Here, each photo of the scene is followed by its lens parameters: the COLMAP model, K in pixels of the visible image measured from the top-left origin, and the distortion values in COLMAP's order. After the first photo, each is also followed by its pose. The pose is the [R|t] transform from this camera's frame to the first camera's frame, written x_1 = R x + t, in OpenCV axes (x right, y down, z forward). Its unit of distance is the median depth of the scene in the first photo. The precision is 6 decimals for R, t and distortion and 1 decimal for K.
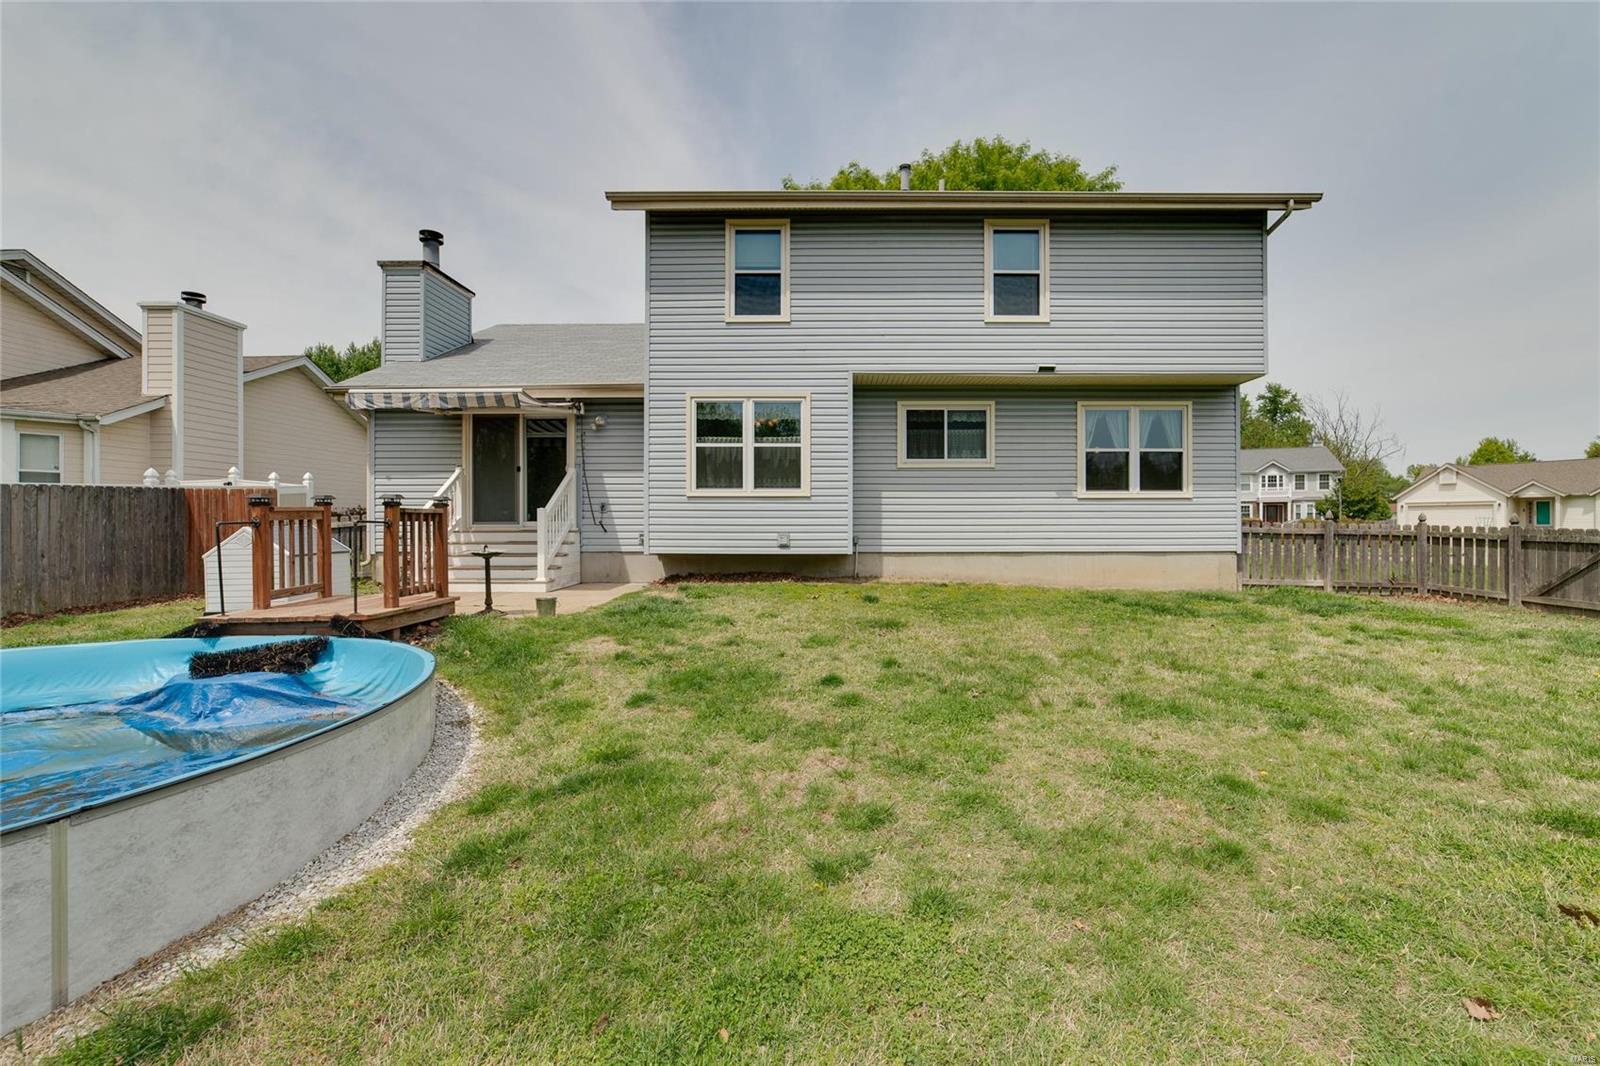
lens RADIAL K [[673.3, 0, 845.6], [0, 673.3, 522.0], [0, 0, 1]] dist [-0.003366, -0.000176]
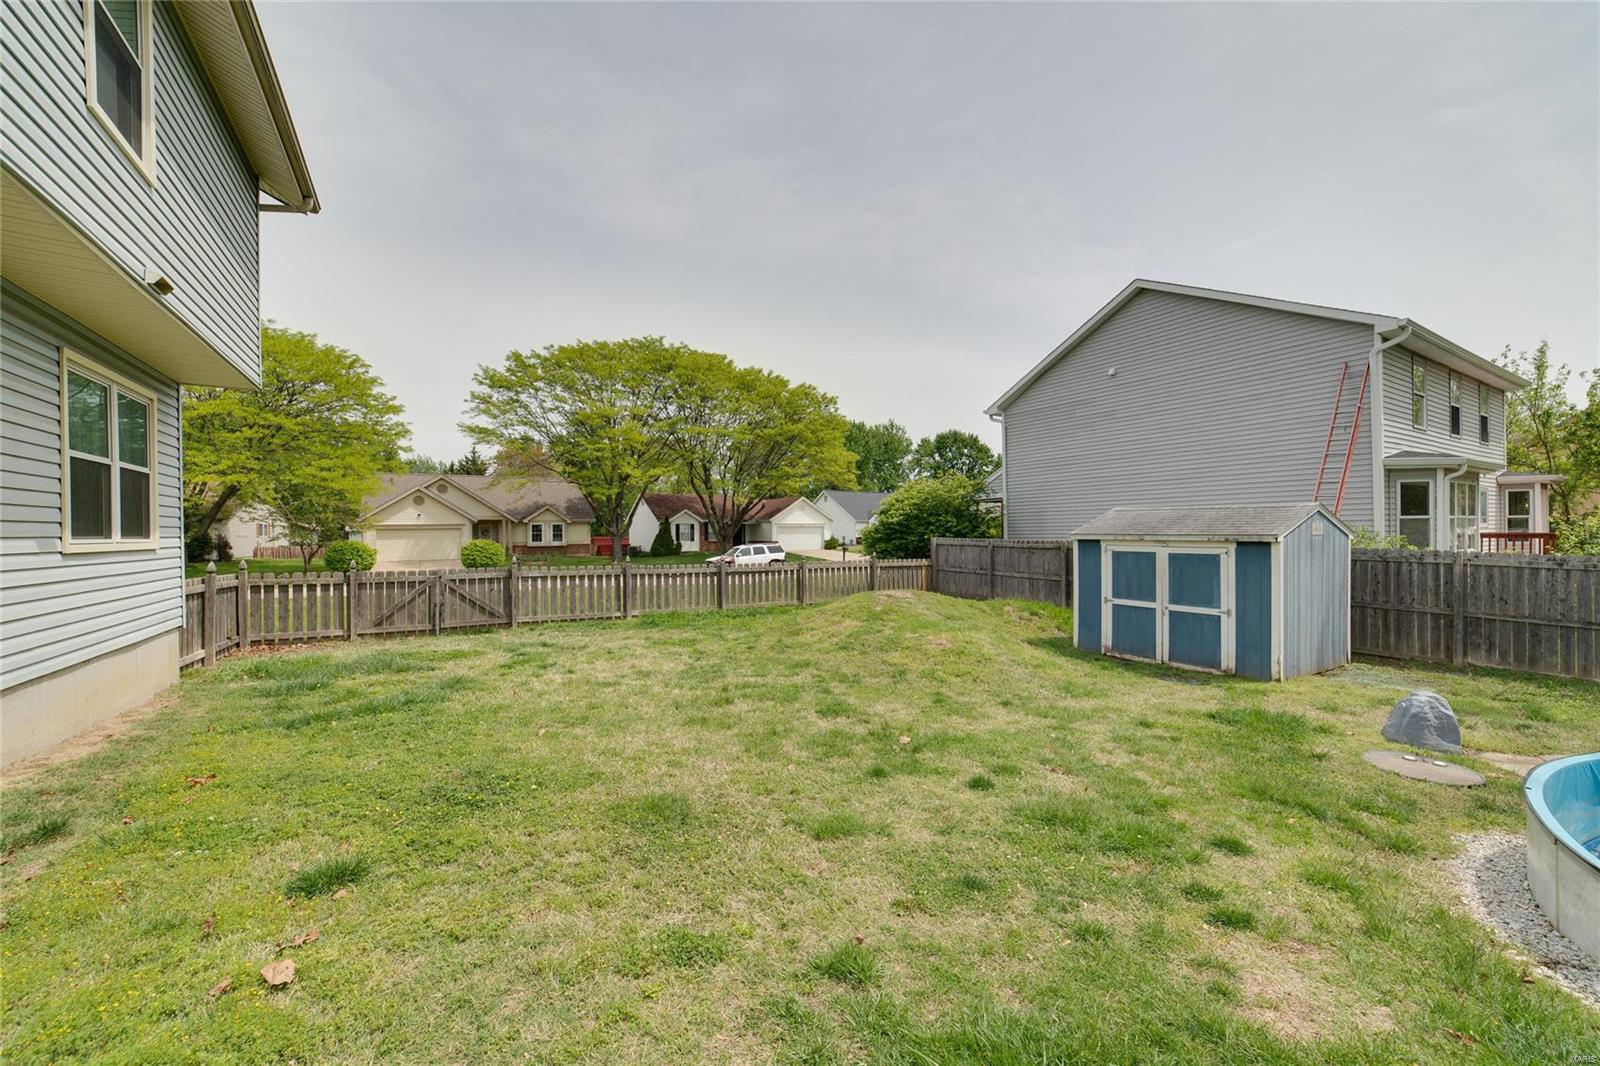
lens RADIAL K [[620.8, 0, 802.3], [0, 620.8, 530.9], [0, 0, 1]] dist [-0.003498, -0.000007]
pose [[-0.518526, 0.009799, 0.855006, -0.295916], [0.005108, 0.999952, -0.008362, -0.045679], [-0.855047, 0.000032, -0.518551, 0.793788]]
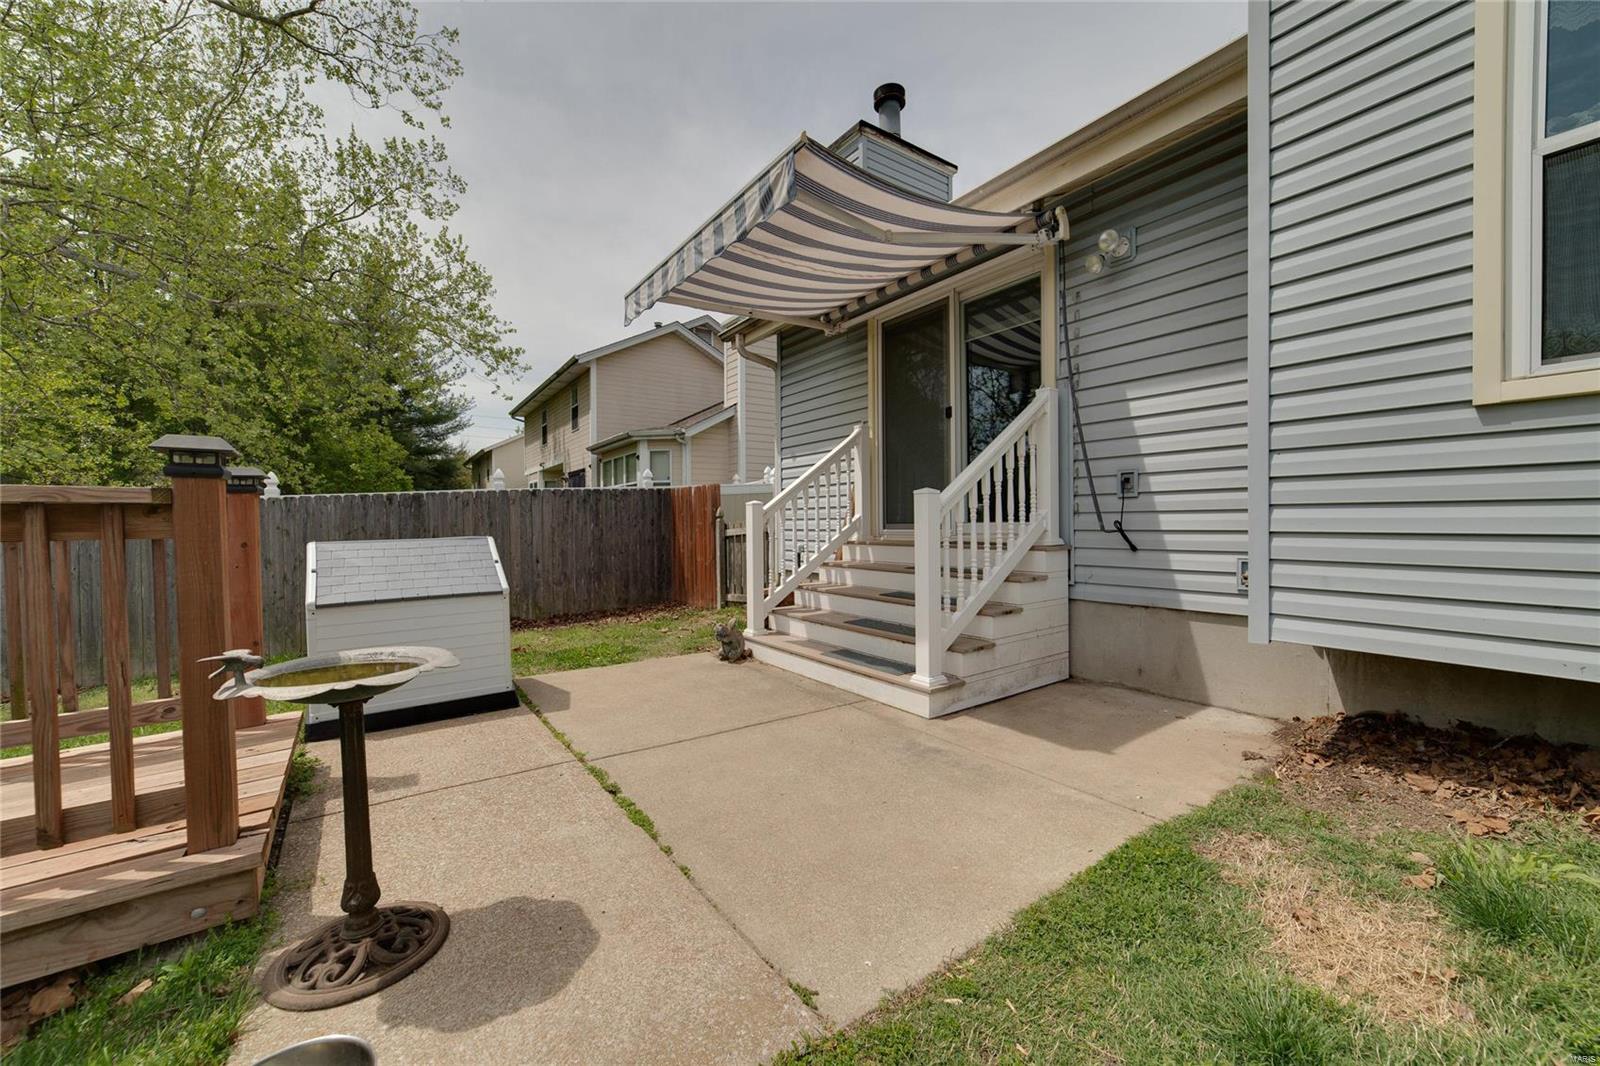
lens RADIAL K [[620.8, 0, 802.3], [0, 620.8, 530.9], [0, 0, 1]] dist [-0.003498, -0.000007]
pose [[0.574734, 0.005531, -0.818322, -0.189570], [0.010698, 0.999841, 0.014272, -0.002660], [0.818271, -0.016957, 0.574583, 0.675978]]
